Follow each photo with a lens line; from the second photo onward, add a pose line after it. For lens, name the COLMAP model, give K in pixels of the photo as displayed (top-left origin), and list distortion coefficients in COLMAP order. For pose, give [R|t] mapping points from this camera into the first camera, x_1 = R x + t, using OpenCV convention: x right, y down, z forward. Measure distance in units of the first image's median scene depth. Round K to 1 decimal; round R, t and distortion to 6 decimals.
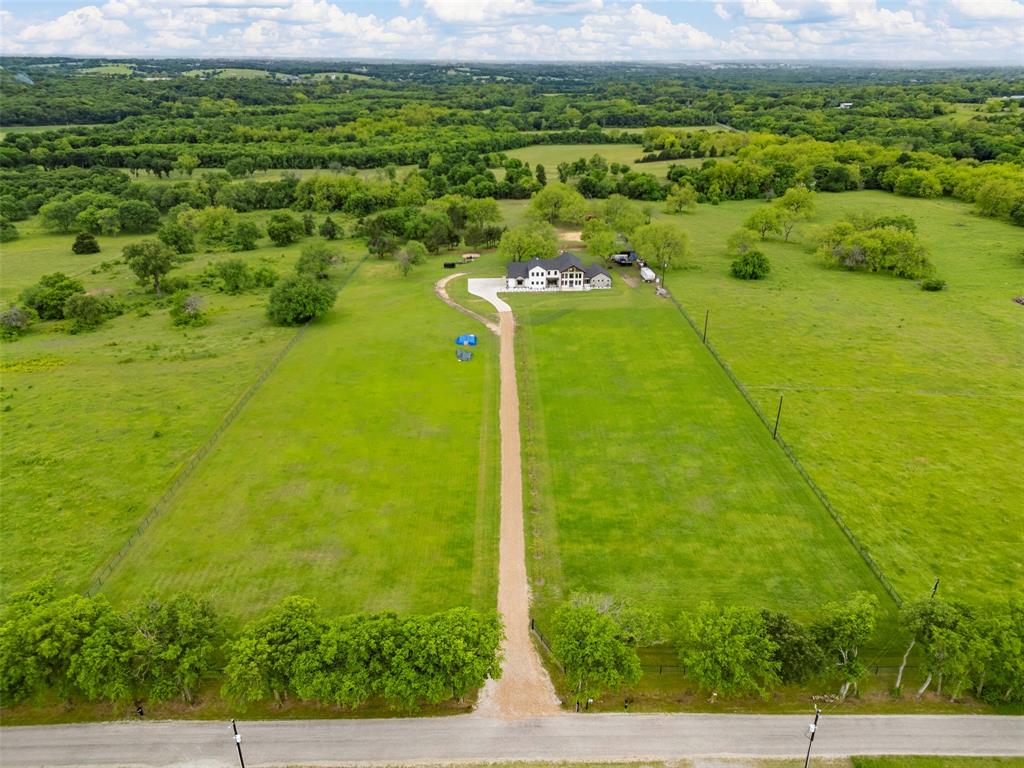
lens RADIAL K [[728.9, 0, 511.1], [0, 728.9, 386.7], [0, 0, 1]] dist [0.038622, -0.007251]
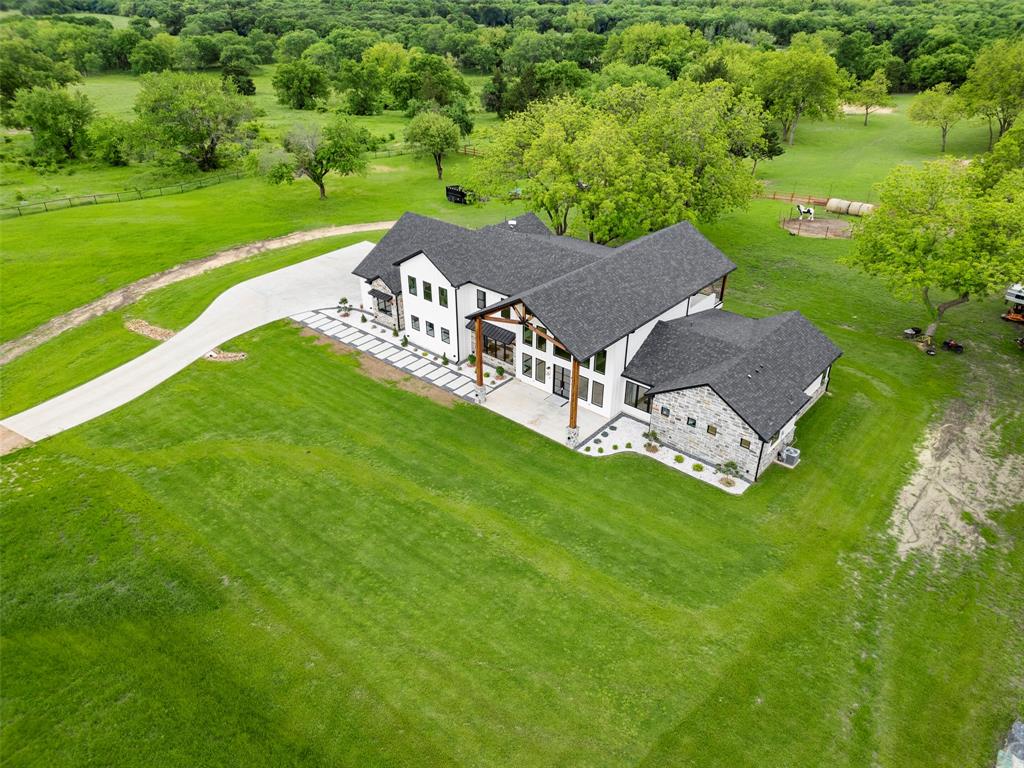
lens RADIAL K [[728.9, 0, 506.2], [0, 728.9, 385.8], [0, 0, 1]] dist [0.038622, -0.007251]
pose [[0.728641, 0.342629, -0.593033, 0.186864], [-0.280283, 0.939219, 0.198266, -0.175307], [0.624919, 0.021752, 0.780386, 0.843813]]
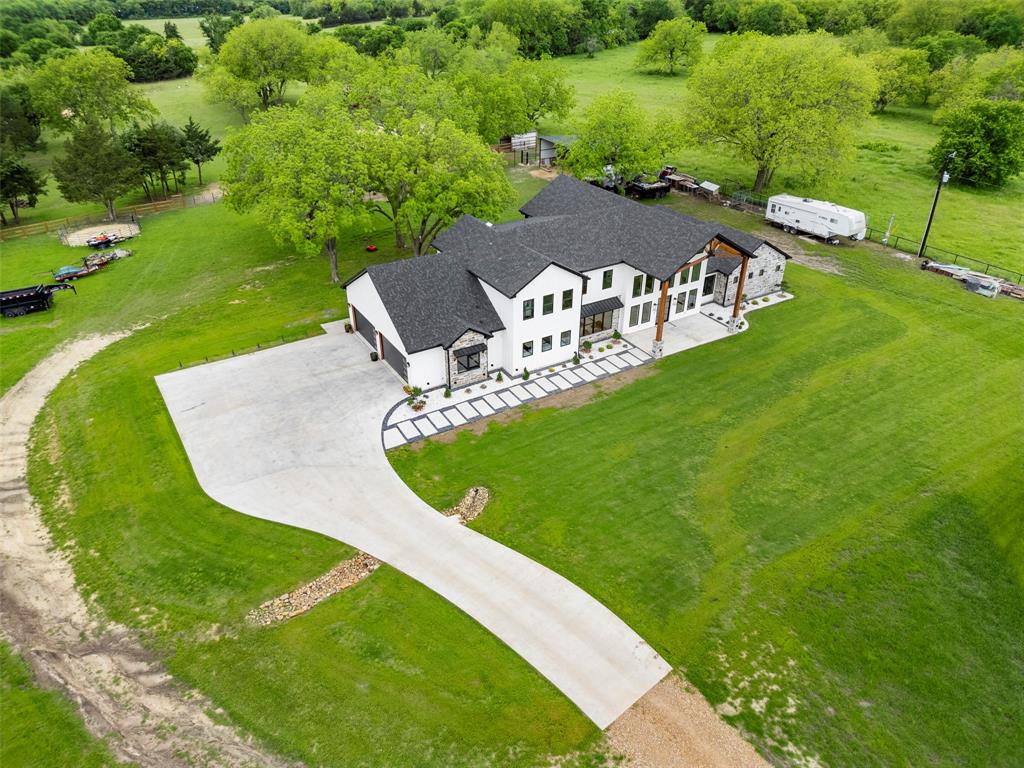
lens RADIAL K [[728.9, 0, 512.7], [0, 728.9, 380.1], [0, 0, 1]] dist [0.038622, -0.007251]
pose [[0.873081, -0.247090, 0.420329, -0.061330], [0.202810, 0.968003, 0.147776, -0.164198], [-0.443393, -0.043774, 0.895258, 0.818103]]
